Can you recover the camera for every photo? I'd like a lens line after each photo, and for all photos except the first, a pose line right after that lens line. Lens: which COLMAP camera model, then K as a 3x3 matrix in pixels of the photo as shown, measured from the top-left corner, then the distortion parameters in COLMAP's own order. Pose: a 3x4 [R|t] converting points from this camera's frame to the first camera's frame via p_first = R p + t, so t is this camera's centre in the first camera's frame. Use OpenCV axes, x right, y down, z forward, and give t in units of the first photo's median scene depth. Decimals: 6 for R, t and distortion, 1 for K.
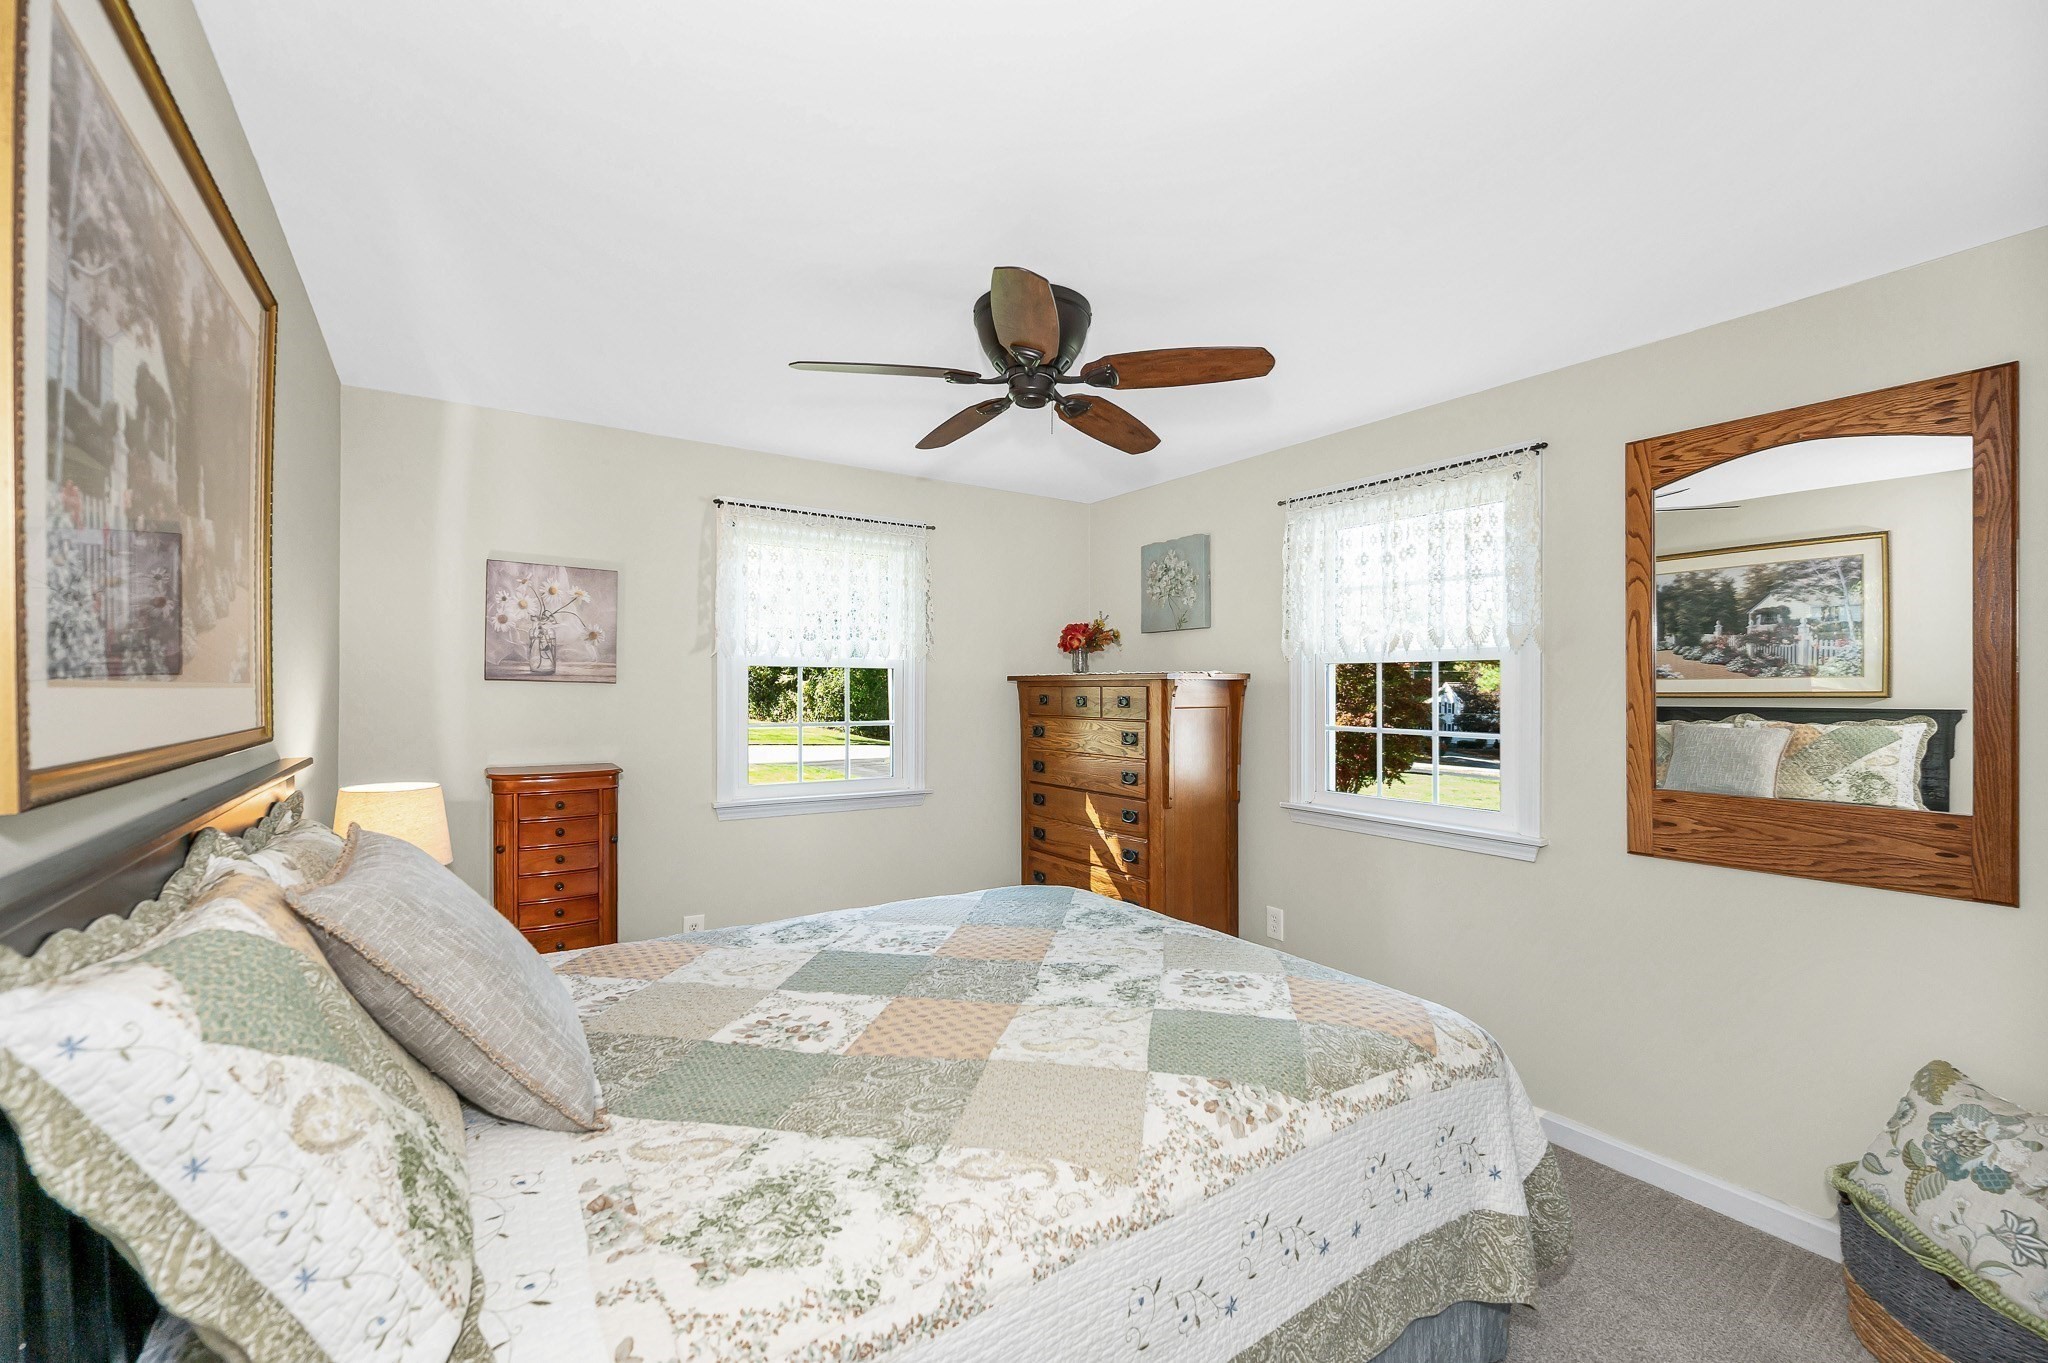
lens RADIAL K [[842.2, 0, 982.5], [0, 842.2, 690.5], [0, 0, 1]] dist [-0.001129, 0.000198]
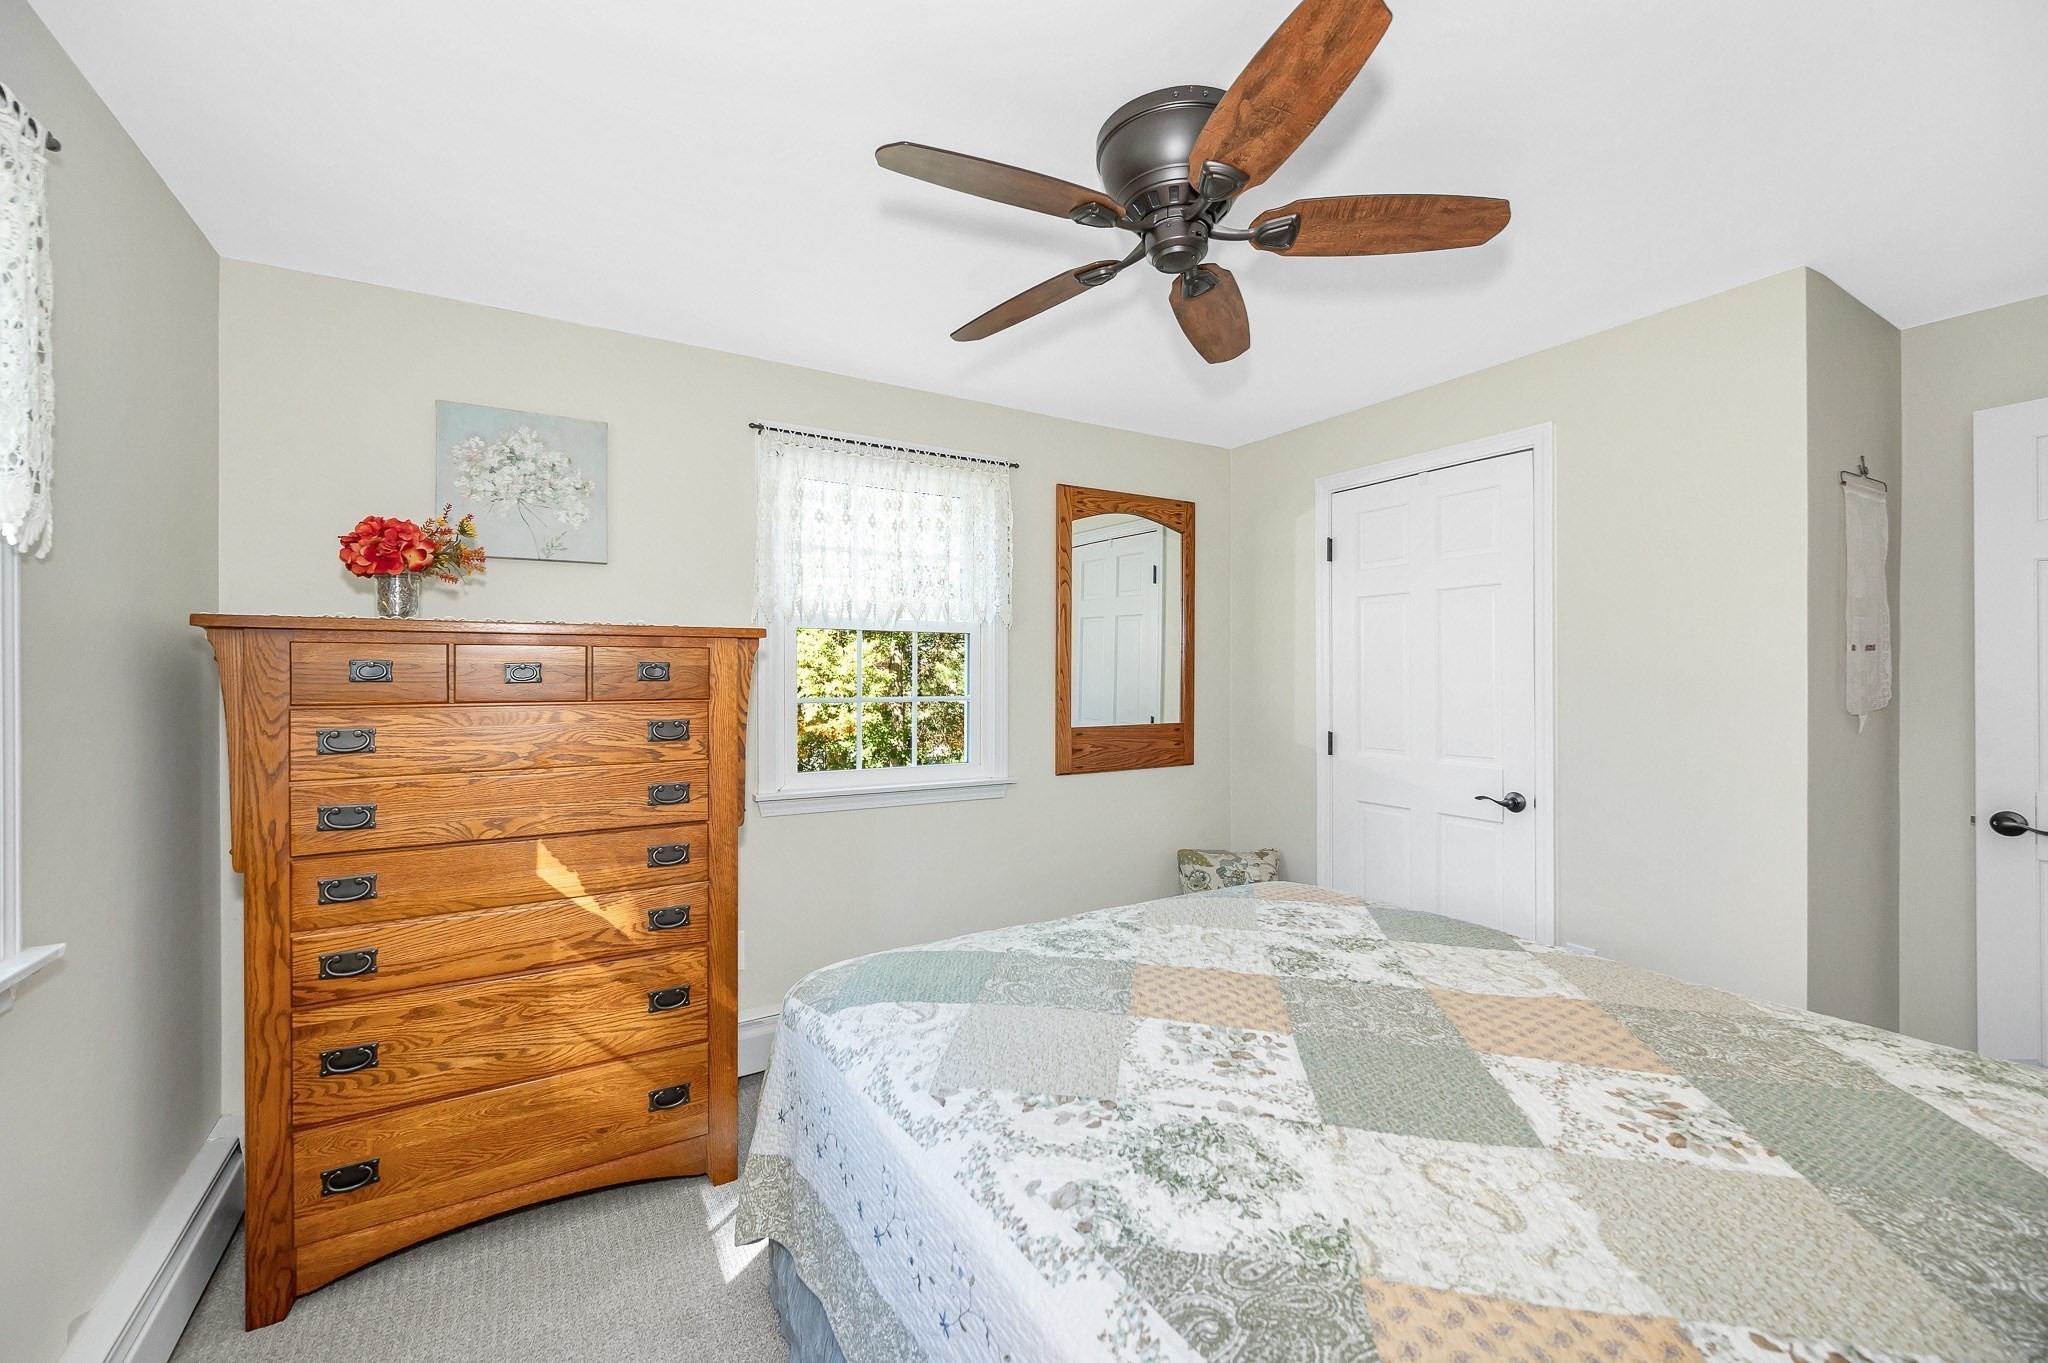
lens RADIAL K [[842.2, 0, 1022.1], [0, 842.2, 674.7], [0, 0, 1]] dist [-0.001129, 0.000198]
pose [[0.010120, -0.004010, 0.999941, -0.681184], [0.002619, 0.999989, 0.003983, 0.020787], [-0.999945, 0.002579, 0.010130, 1.114692]]
